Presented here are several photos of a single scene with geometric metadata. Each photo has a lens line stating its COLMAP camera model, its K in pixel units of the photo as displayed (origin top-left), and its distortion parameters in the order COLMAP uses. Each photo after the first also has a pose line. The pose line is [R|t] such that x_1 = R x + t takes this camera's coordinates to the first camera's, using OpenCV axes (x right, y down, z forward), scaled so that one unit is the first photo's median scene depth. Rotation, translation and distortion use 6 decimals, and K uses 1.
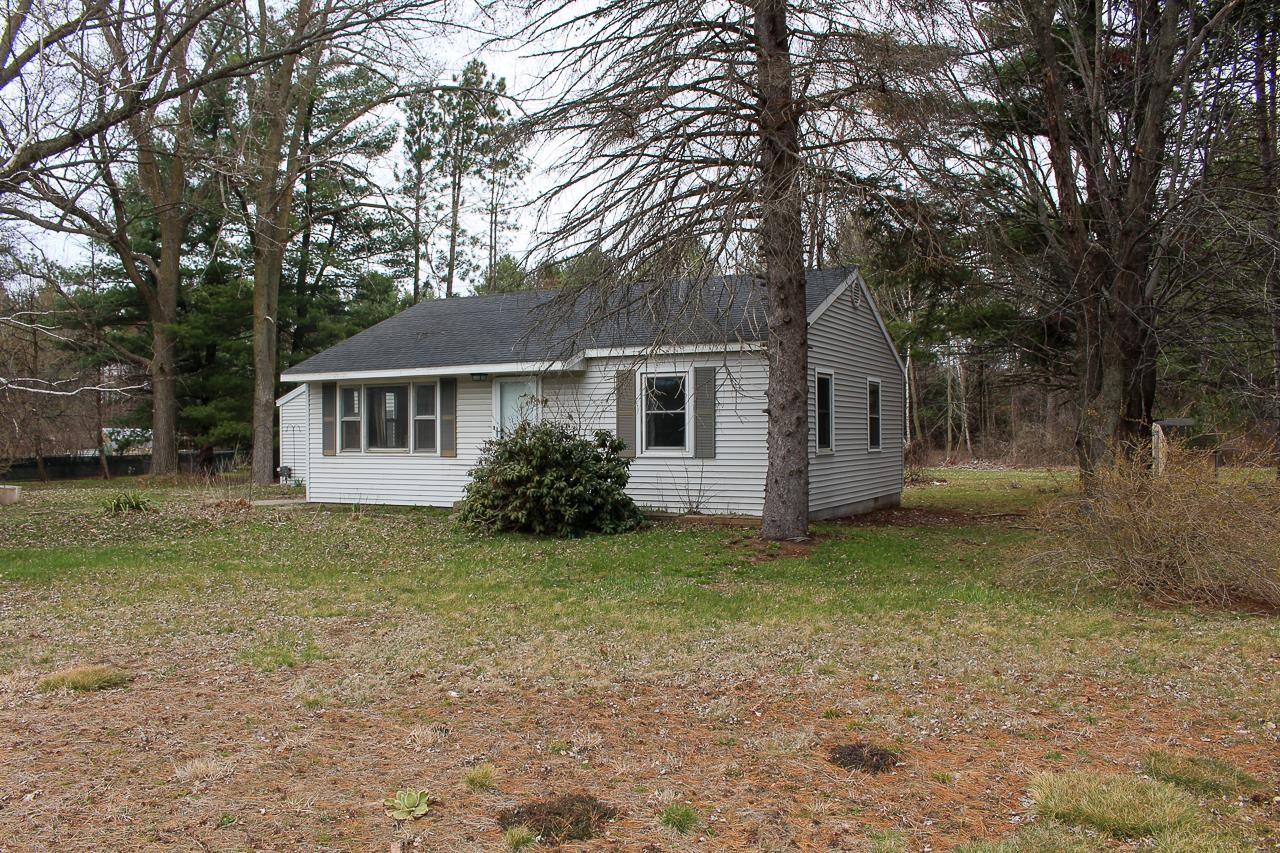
lens RADIAL K [[1053.8, 0, 639.0], [0, 1053.8, 427.0], [0, 0, 1]] dist [-0.102322, 0.014679]
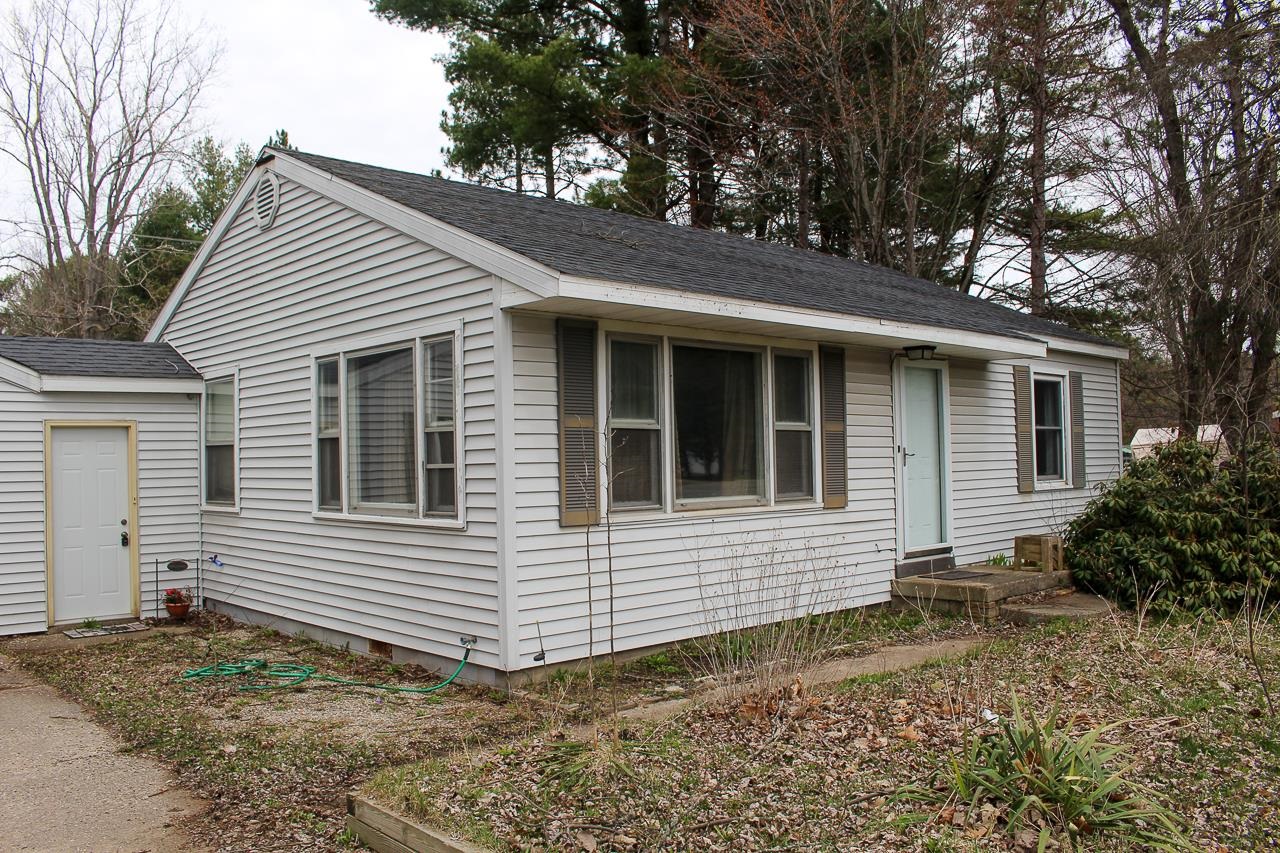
lens RADIAL K [[1053.8, 0, 609.4], [0, 1053.8, 427.5], [0, 0, 1]] dist [-0.102322, 0.014679]
pose [[0.366727, 0.033894, 0.929711, -0.662970], [0.011213, 0.999103, -0.040846, 0.009453], [-0.930261, 0.025404, 0.366018, 0.906596]]
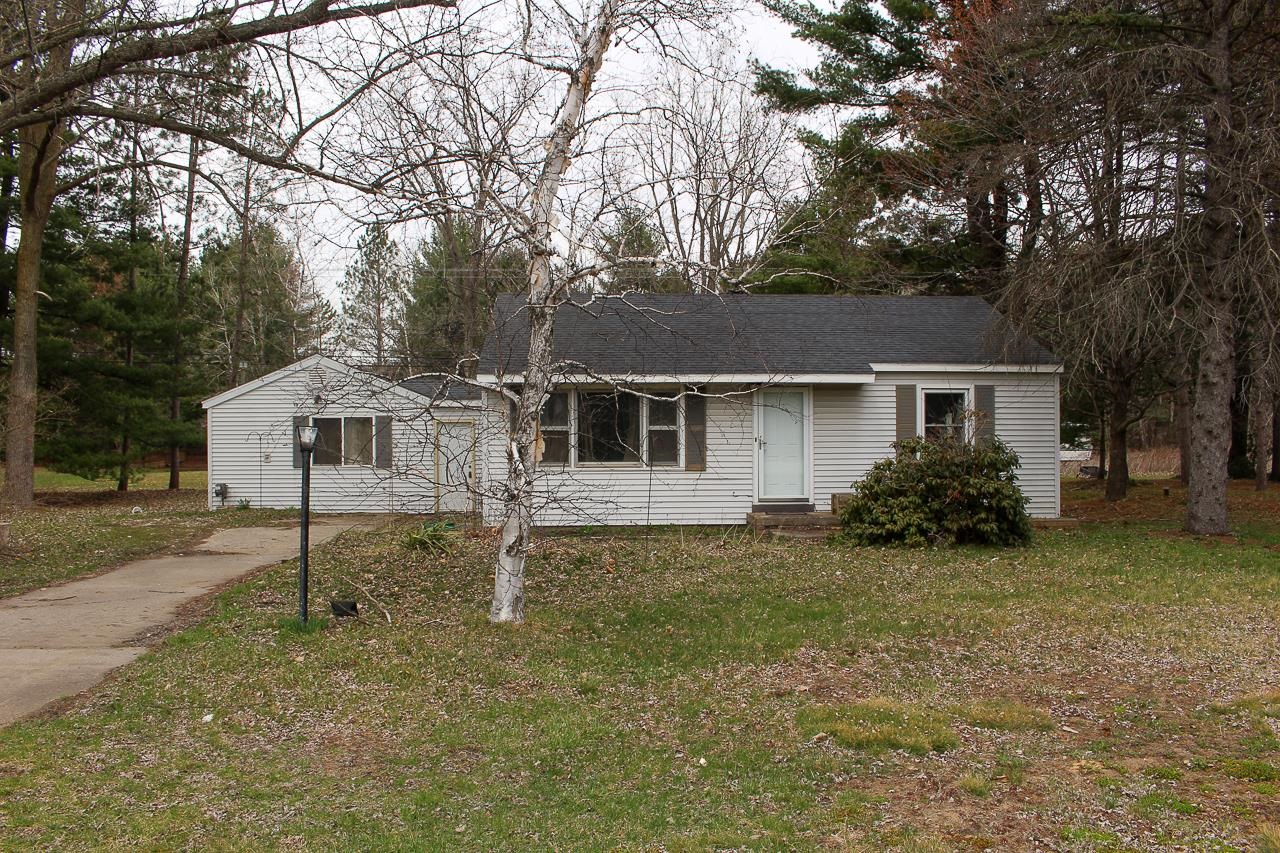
lens RADIAL K [[1053.8, 0, 637.4], [0, 1053.8, 423.4], [0, 0, 1]] dist [-0.102322, 0.014679]
pose [[0.870181, 0.009507, 0.492641, -0.677941], [-0.006137, 0.999945, -0.008458, -0.005360], [-0.492694, 0.004337, 0.870192, 0.208959]]
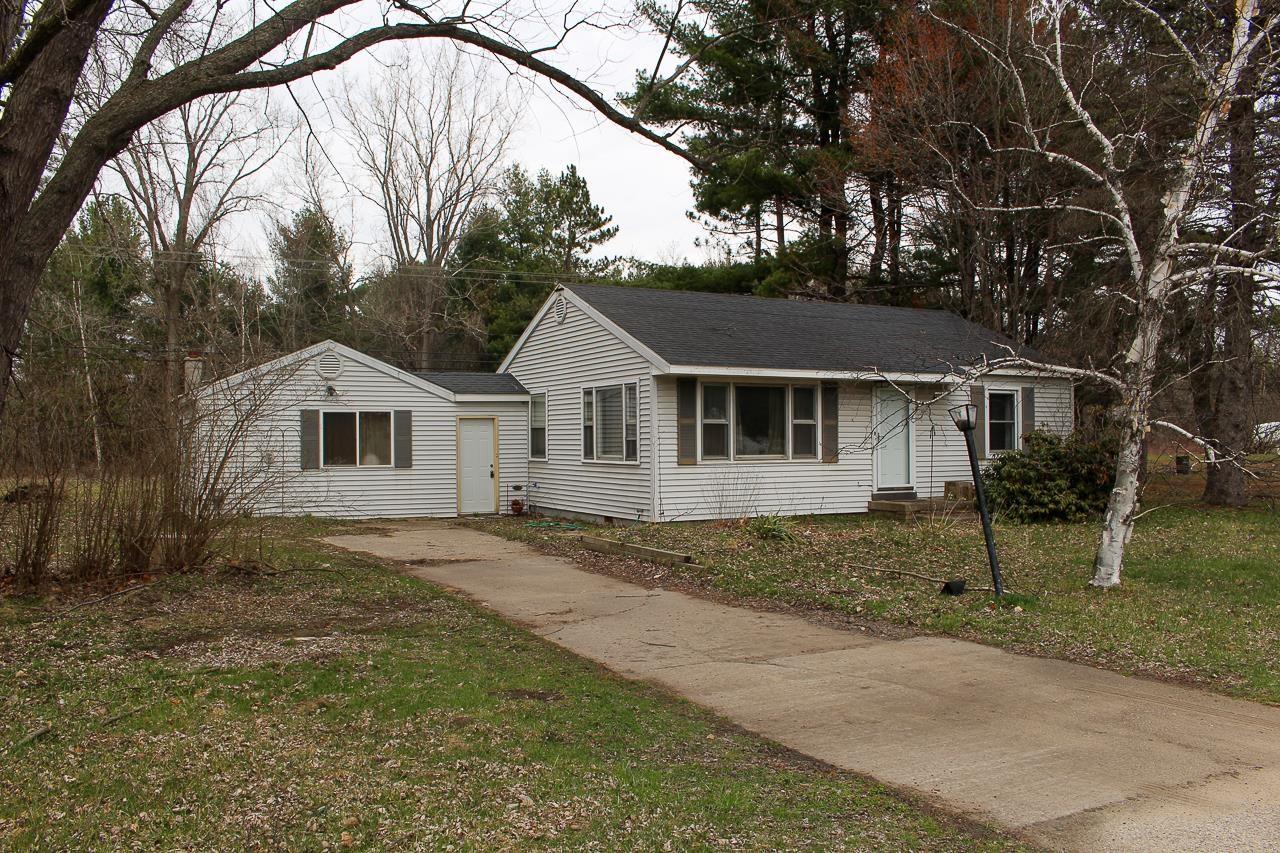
lens RADIAL K [[1053.8, 0, 638.2], [0, 1053.8, 432.1], [0, 0, 1]] dist [-0.102322, 0.014679]
pose [[0.583906, 0.013280, 0.811712, -1.067040], [-0.003210, 0.999896, -0.014049, 0.013926], [-0.811815, 0.005597, 0.583888, 0.565720]]
